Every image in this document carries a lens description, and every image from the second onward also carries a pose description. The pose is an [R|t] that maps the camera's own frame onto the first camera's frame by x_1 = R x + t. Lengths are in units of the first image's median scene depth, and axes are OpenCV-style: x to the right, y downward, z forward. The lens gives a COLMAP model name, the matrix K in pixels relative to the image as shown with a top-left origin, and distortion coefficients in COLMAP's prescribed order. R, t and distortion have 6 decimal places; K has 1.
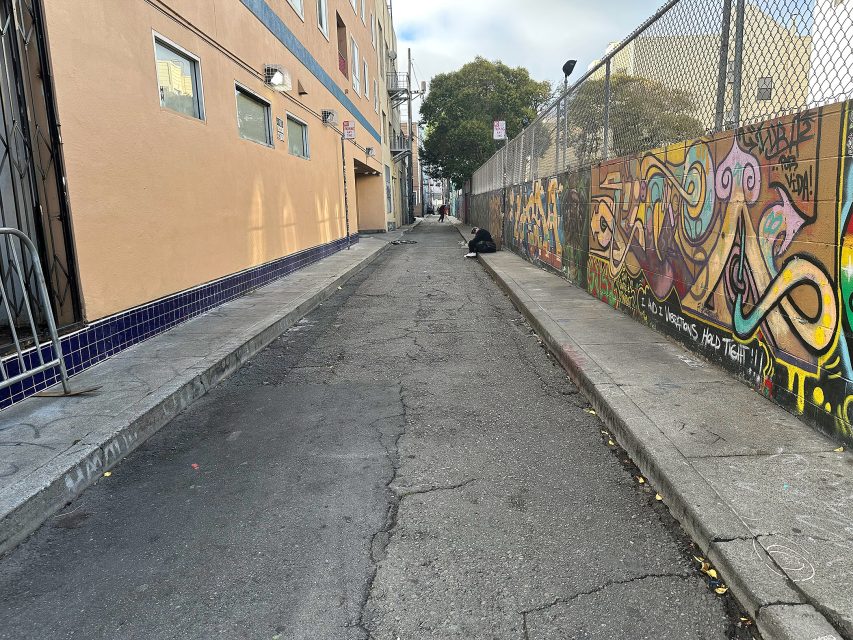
lens RADIAL K [[591.6, 0, 426.8], [0, 591.6, 313.8], [0, 0, 1]] dist [0.091061, -0.151229]
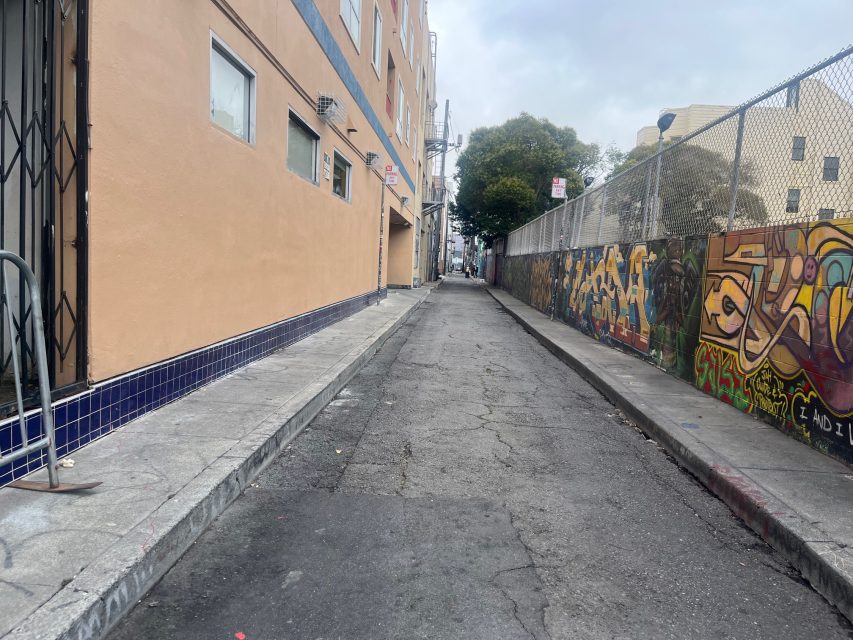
lens RADIAL K [[638.2, 0, 426.5], [0, 638.2, 320.0], [0, 0, 1]] dist [0.073564, -0.109171]
pose [[0.996308, 0.082572, -0.023481, -0.096770], [-0.084353, 0.992440, -0.089152, -0.019903], [0.015942, 0.090803, 0.995741, 0.135682]]
